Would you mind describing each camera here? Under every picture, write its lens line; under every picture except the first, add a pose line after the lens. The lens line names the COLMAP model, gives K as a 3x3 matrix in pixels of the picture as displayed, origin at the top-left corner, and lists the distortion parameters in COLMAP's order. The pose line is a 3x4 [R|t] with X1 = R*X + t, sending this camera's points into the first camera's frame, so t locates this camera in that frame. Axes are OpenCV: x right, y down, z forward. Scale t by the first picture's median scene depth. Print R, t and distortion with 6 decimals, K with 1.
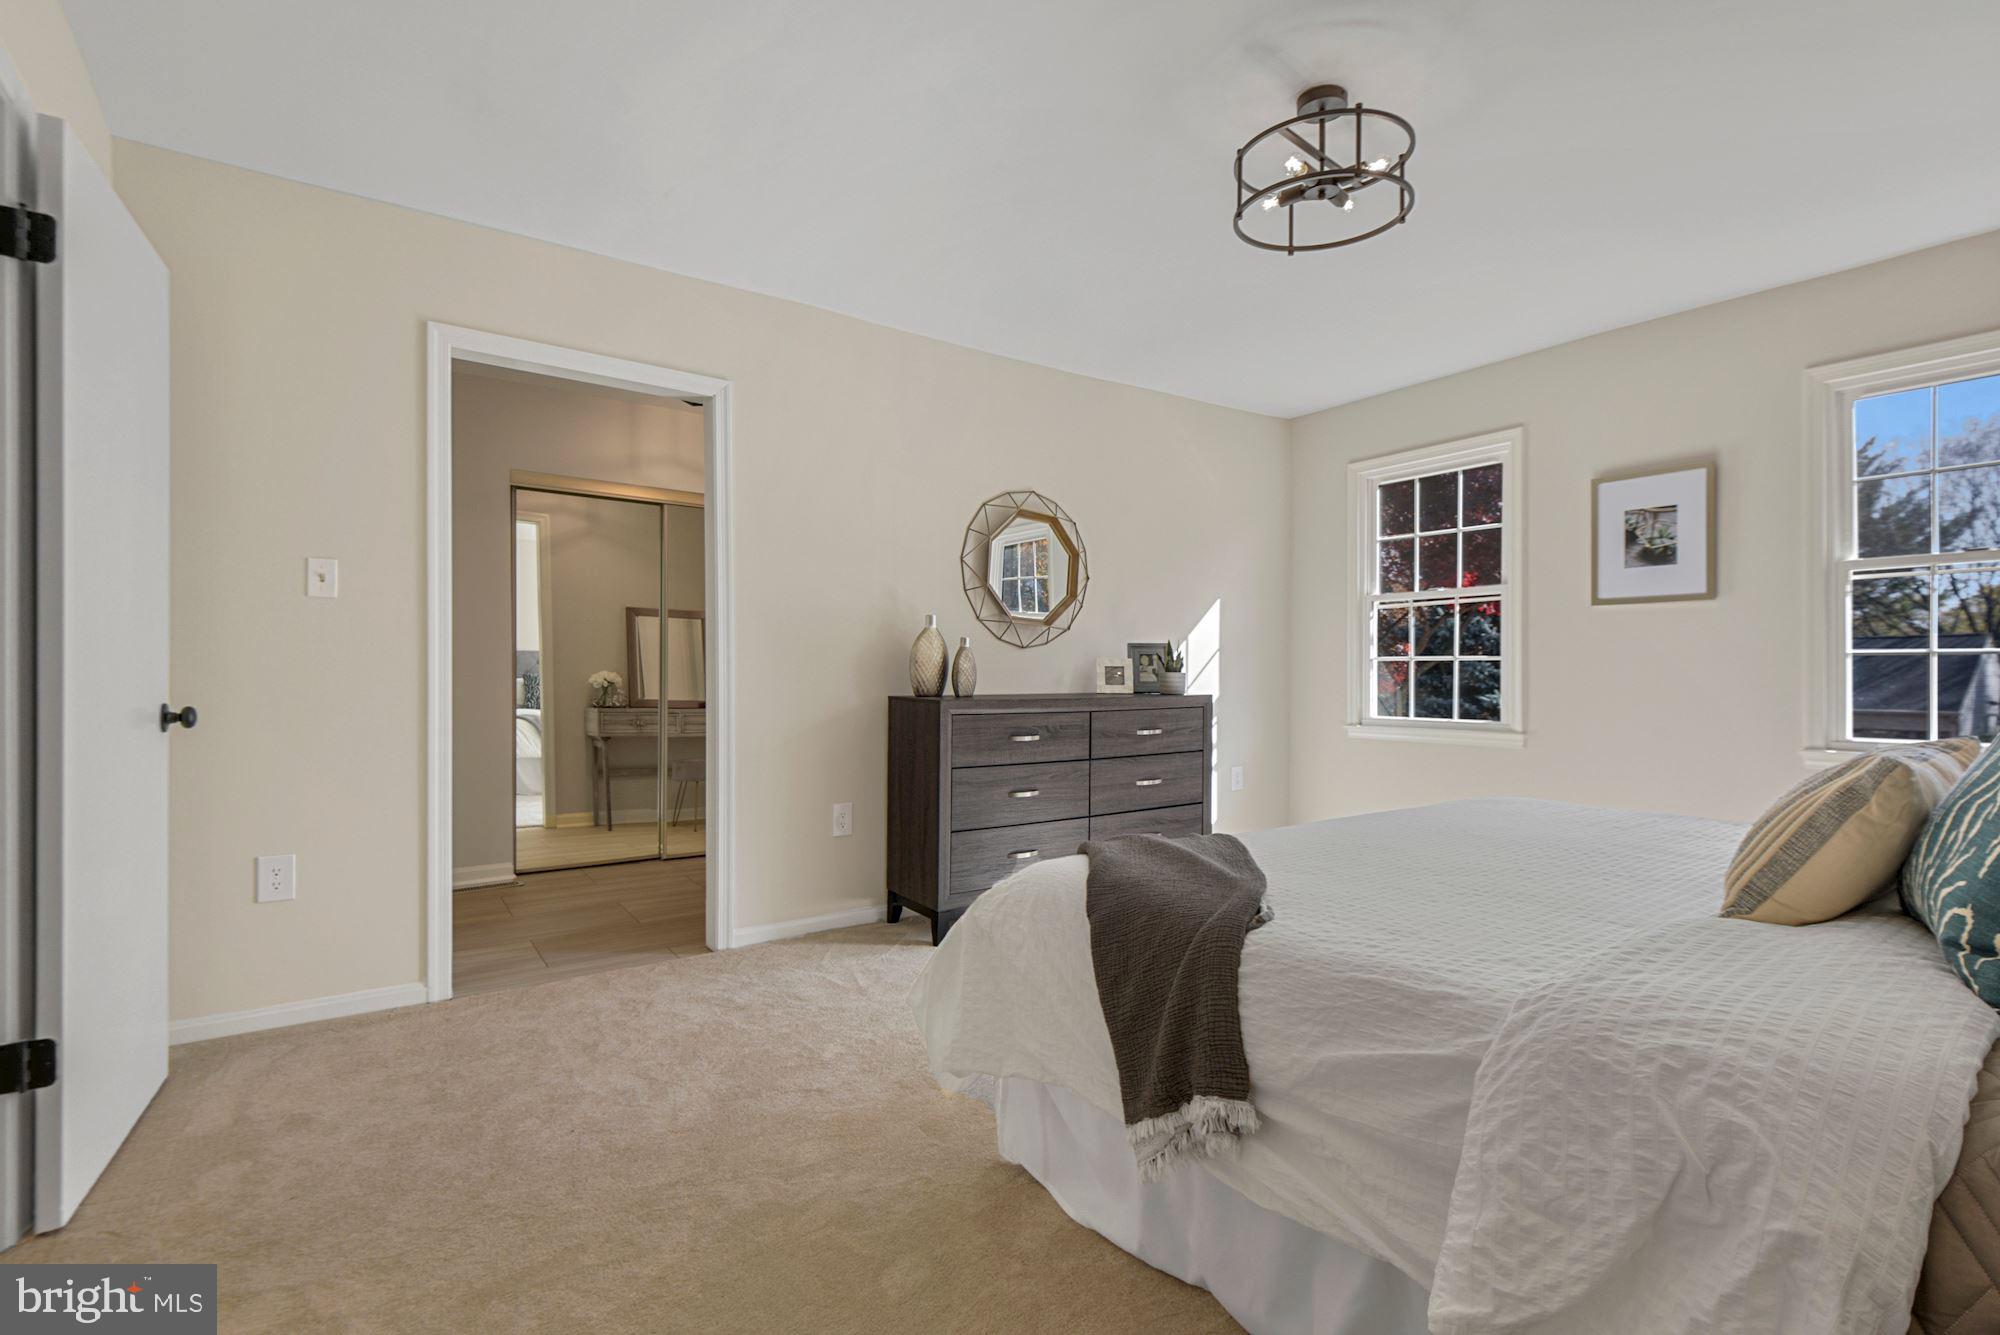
lens RADIAL K [[900.9, 0, 1021.8], [0, 900.9, 663.0], [0, 0, 1]] dist [0.000187, -0.000087]
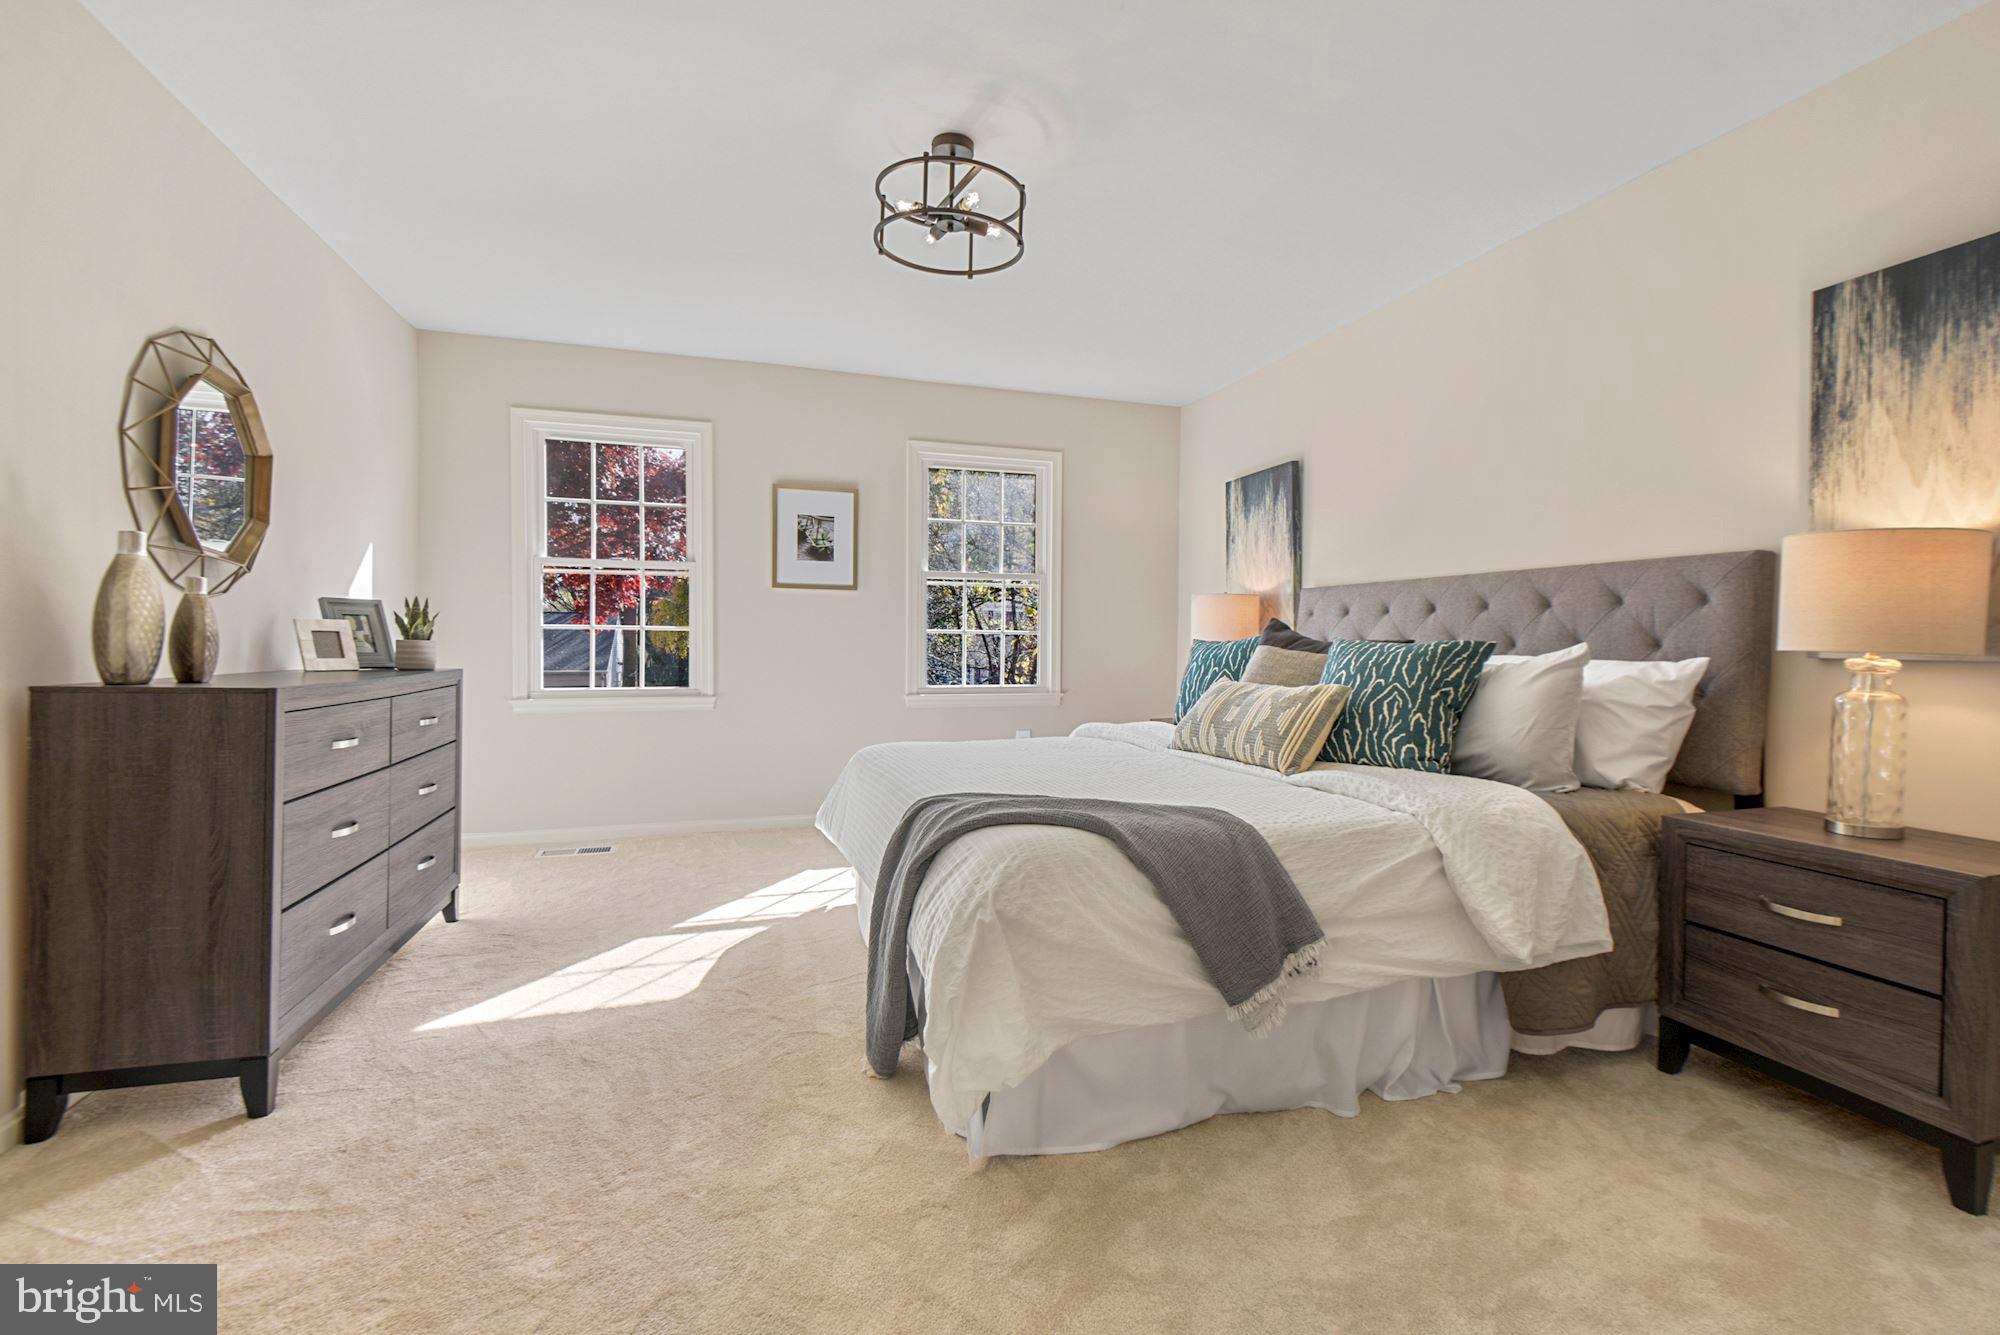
lens RADIAL K [[889.9, 0, 1007.0], [0, 889.9, 643.1], [0, 0, 1]] dist [-0.001180, -0.000593]
pose [[0.326957, 0.004069, 0.945031, -0.411083], [-0.017995, 0.999836, 0.001921, 0.002873], [-0.944868, -0.017634, 0.326976, 0.319481]]
